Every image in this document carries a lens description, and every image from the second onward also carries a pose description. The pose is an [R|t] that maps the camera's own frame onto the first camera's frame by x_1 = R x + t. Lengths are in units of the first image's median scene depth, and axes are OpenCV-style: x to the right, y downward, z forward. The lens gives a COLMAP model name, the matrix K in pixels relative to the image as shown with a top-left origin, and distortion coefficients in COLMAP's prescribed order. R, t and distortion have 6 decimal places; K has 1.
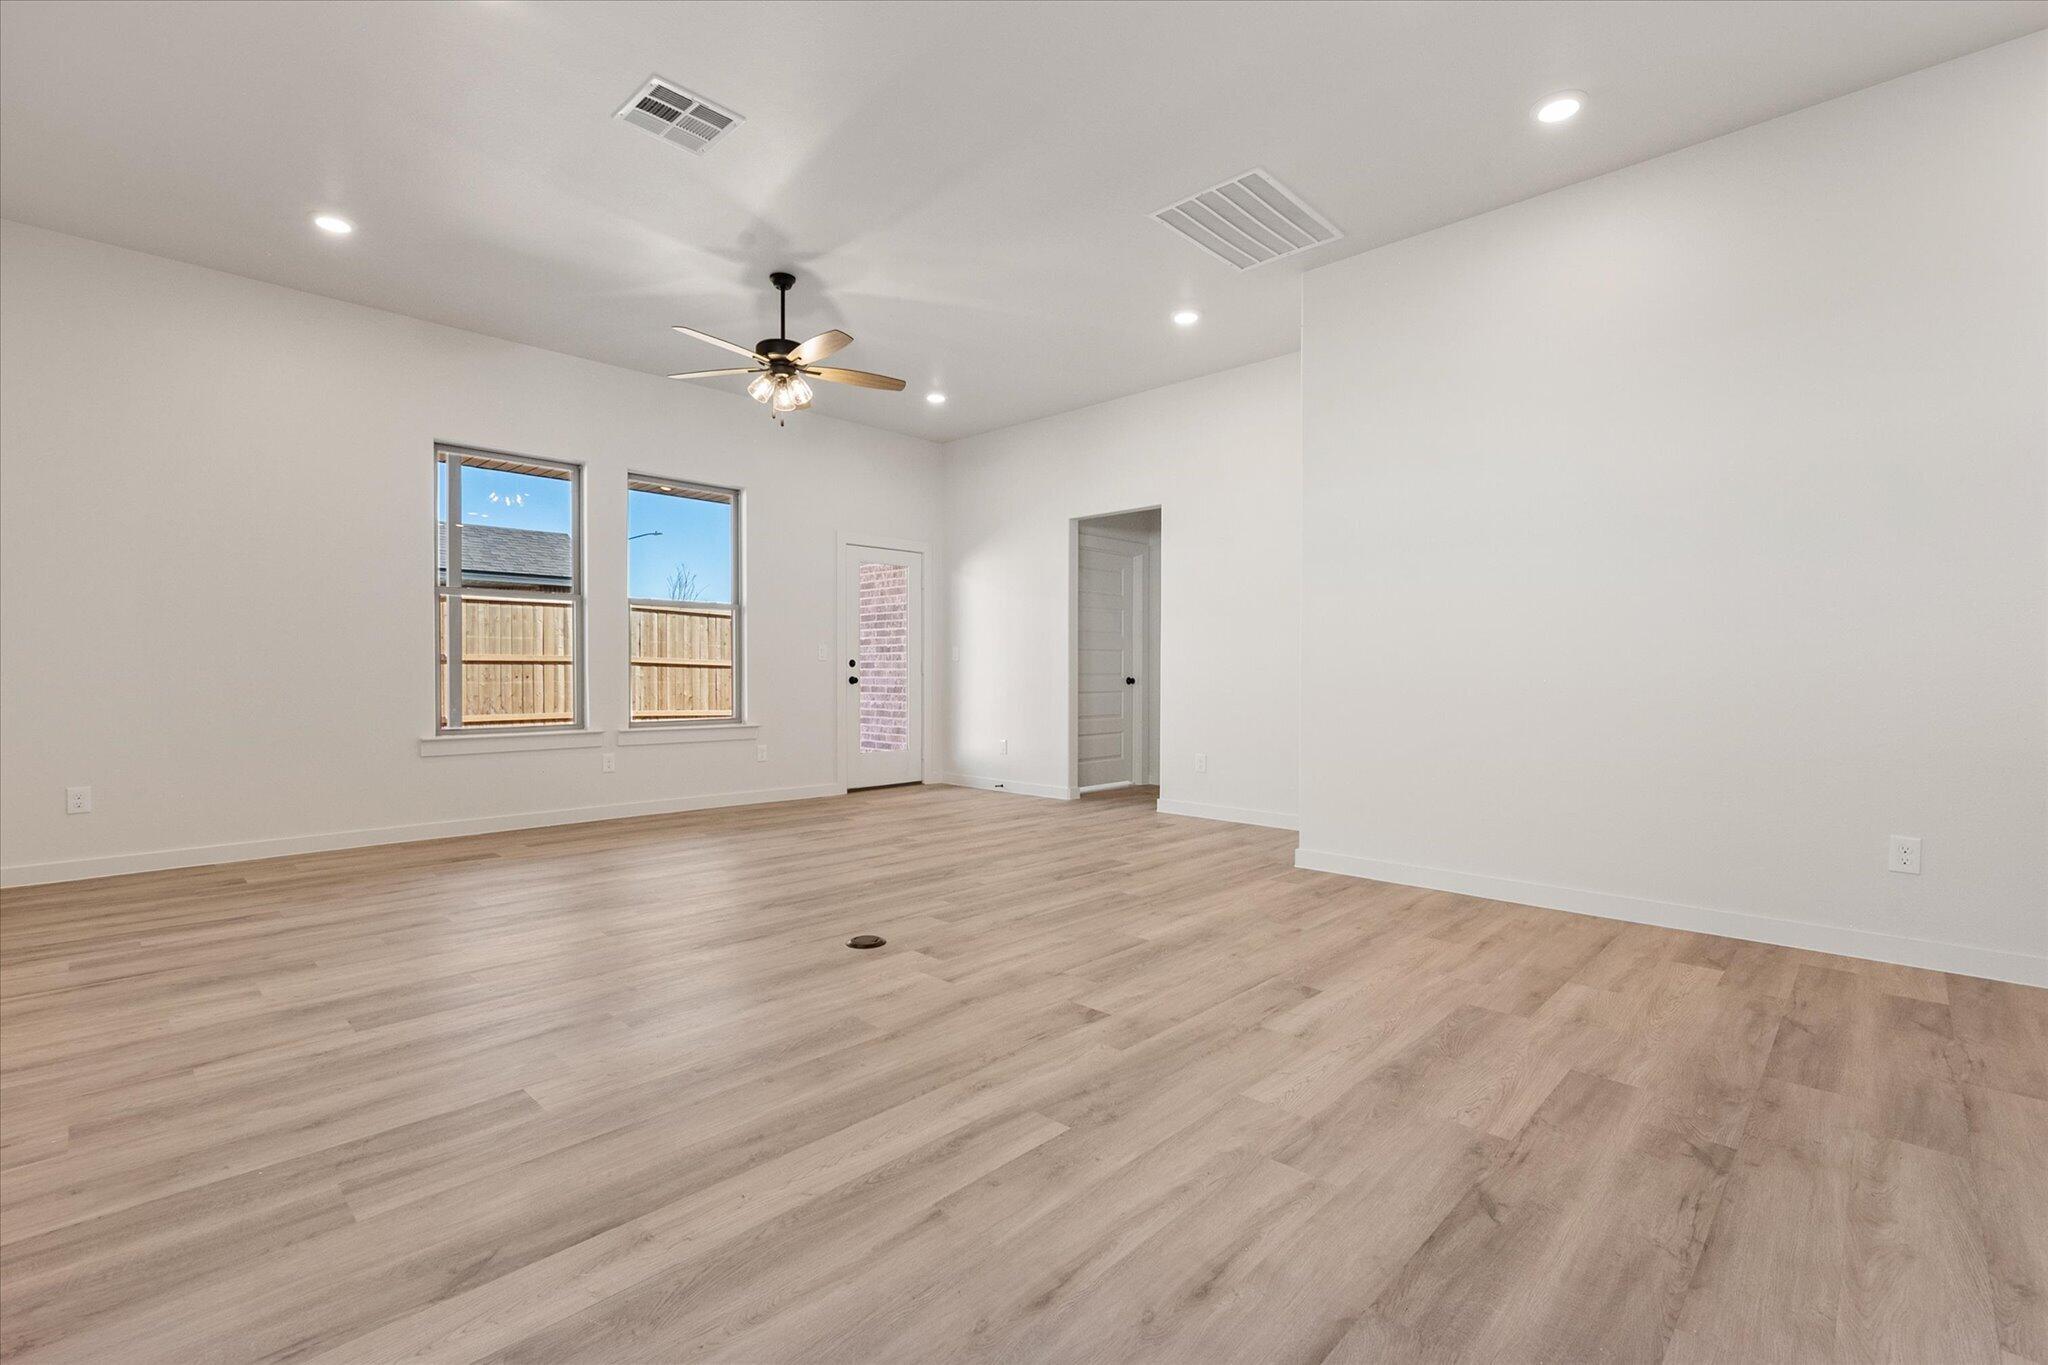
lens RADIAL K [[910.8, 0, 1020.7], [0, 910.8, 674.7], [0, 0, 1]] dist [-0.000903, -0.000226]
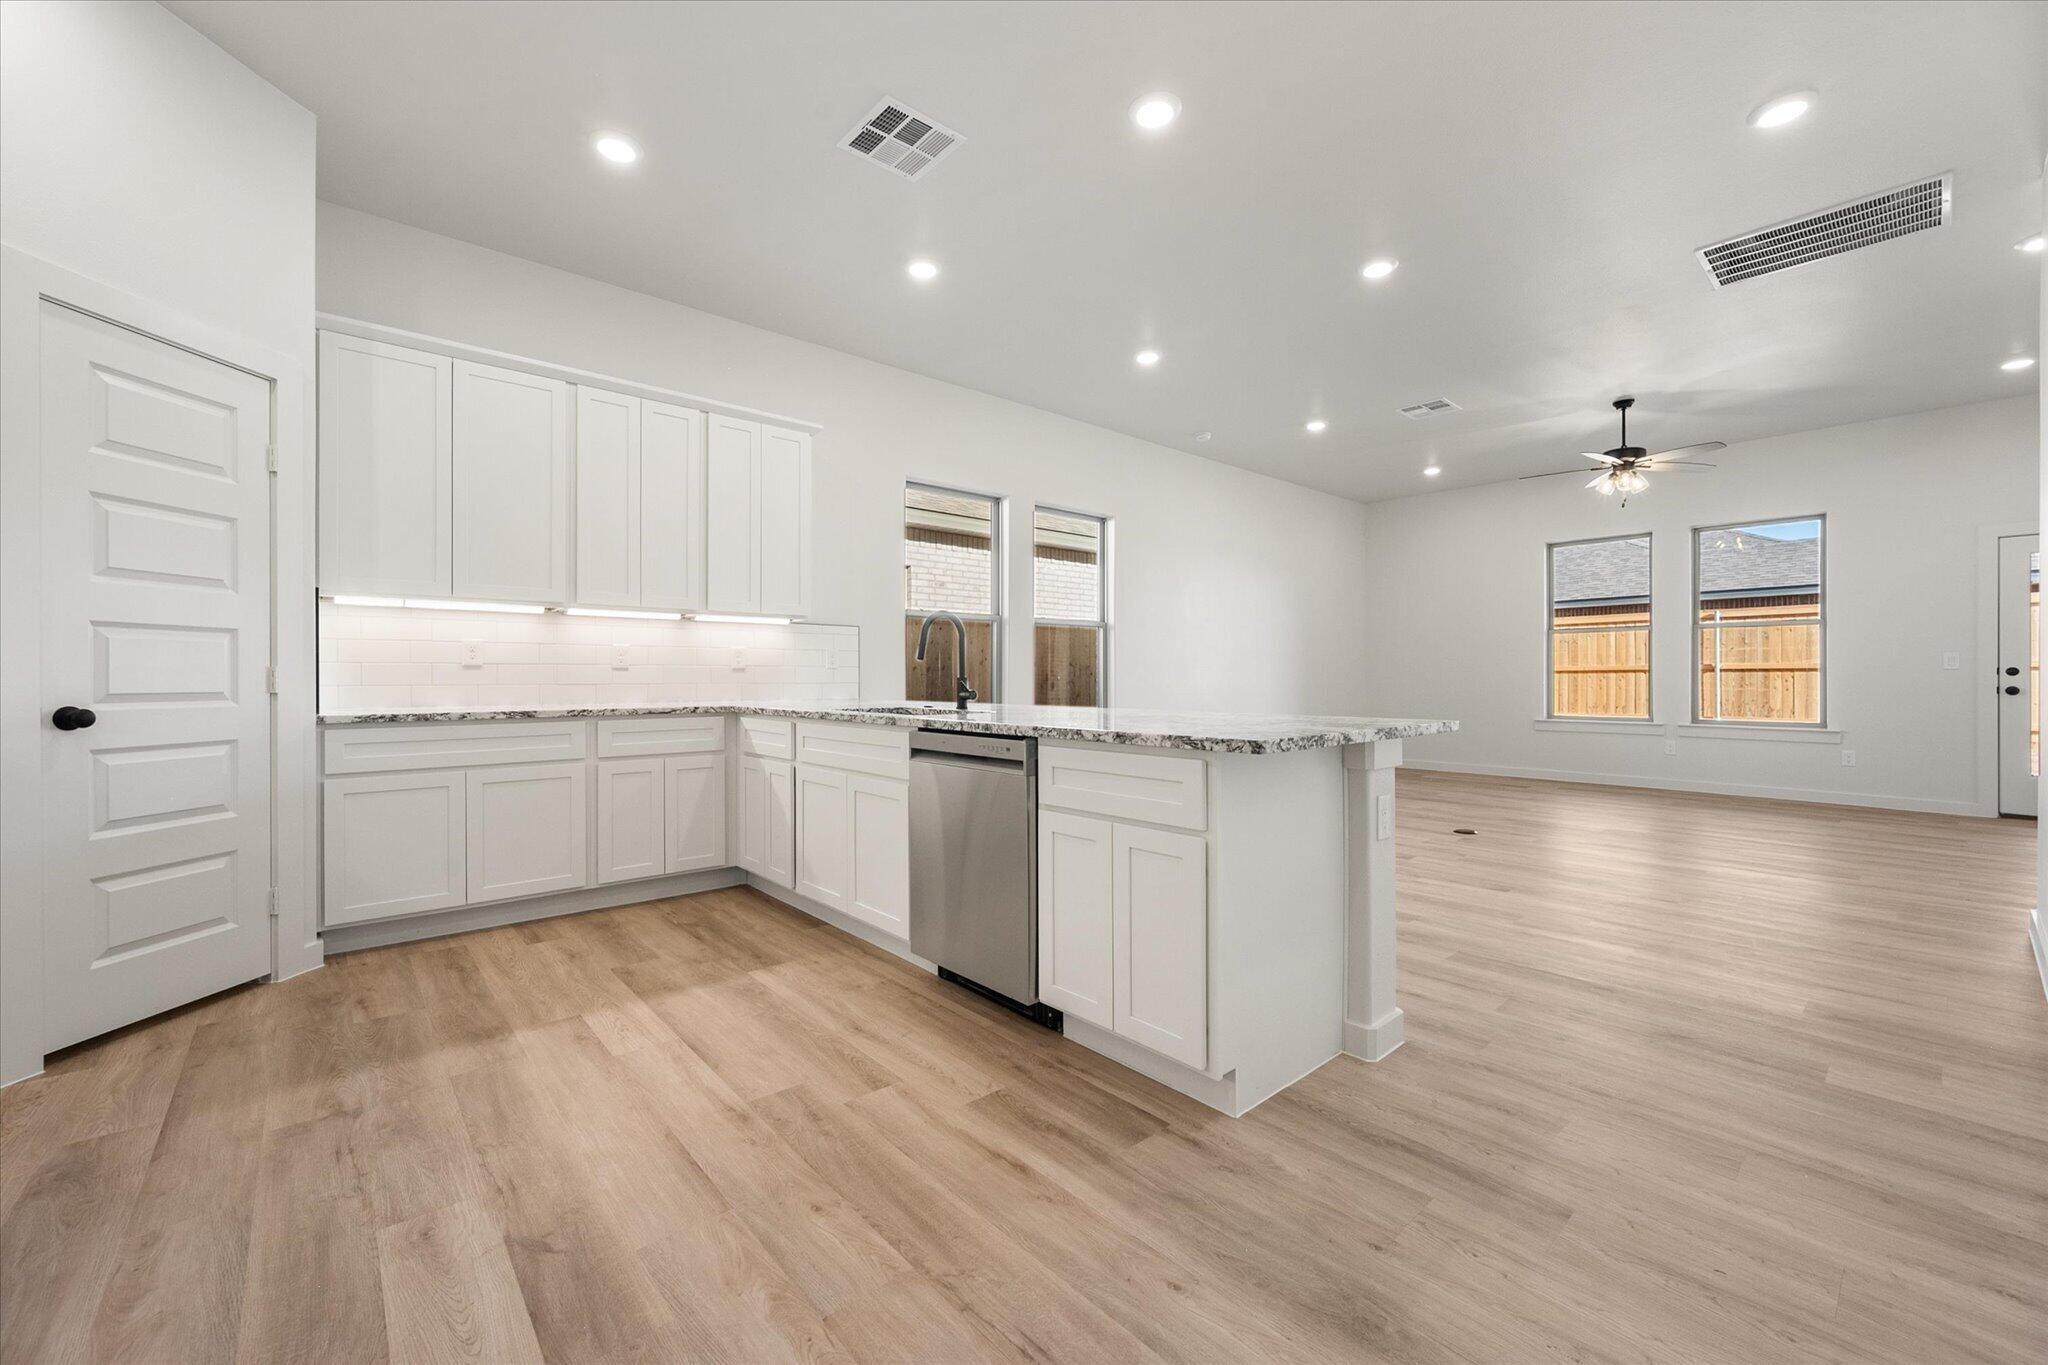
lens RADIAL K [[809.1, 0, 1025.5], [0, 809.1, 680.3], [0, 0, 1]] dist [-0.001376, 0.000016]
pose [[-0.080221, 0.002722, -0.996773, 1.834571], [-0.001151, 0.999995, 0.002824, -0.013400], [0.996776, 0.001374, -0.080217, 0.315254]]
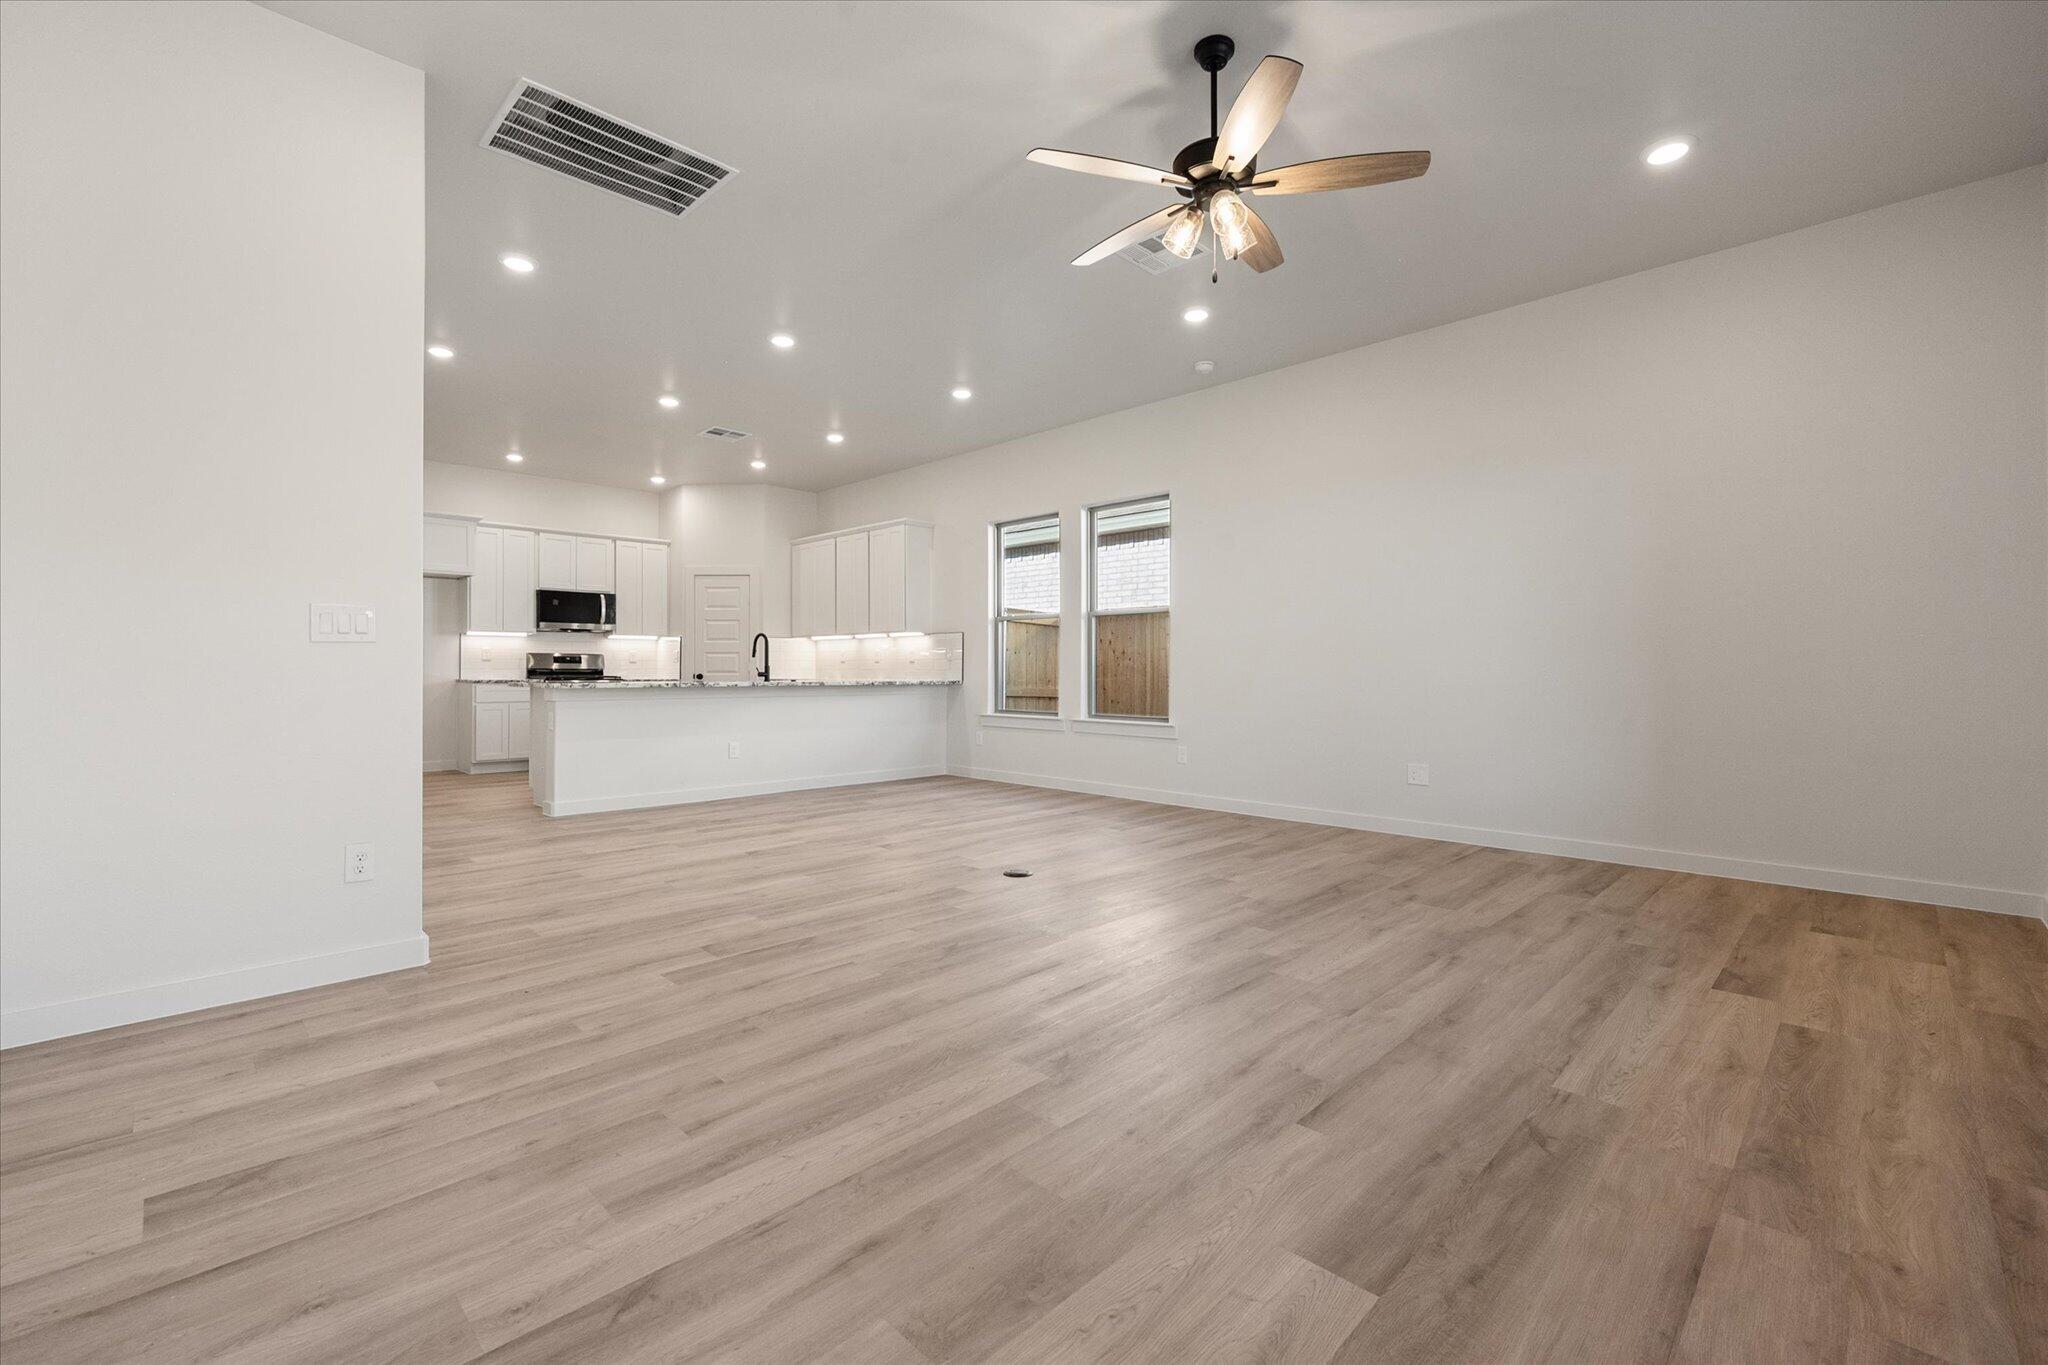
lens RADIAL K [[868.3, 0, 1032.3], [0, 868.3, 671.3], [0, 0, 1]] dist [-0.007338, 0.000189]
pose [[-0.999964, -0.001515, 0.008300, -0.243707], [-0.001486, 0.999993, 0.003446, -0.007026], [-0.008305, 0.003433, -0.999960, 2.780358]]
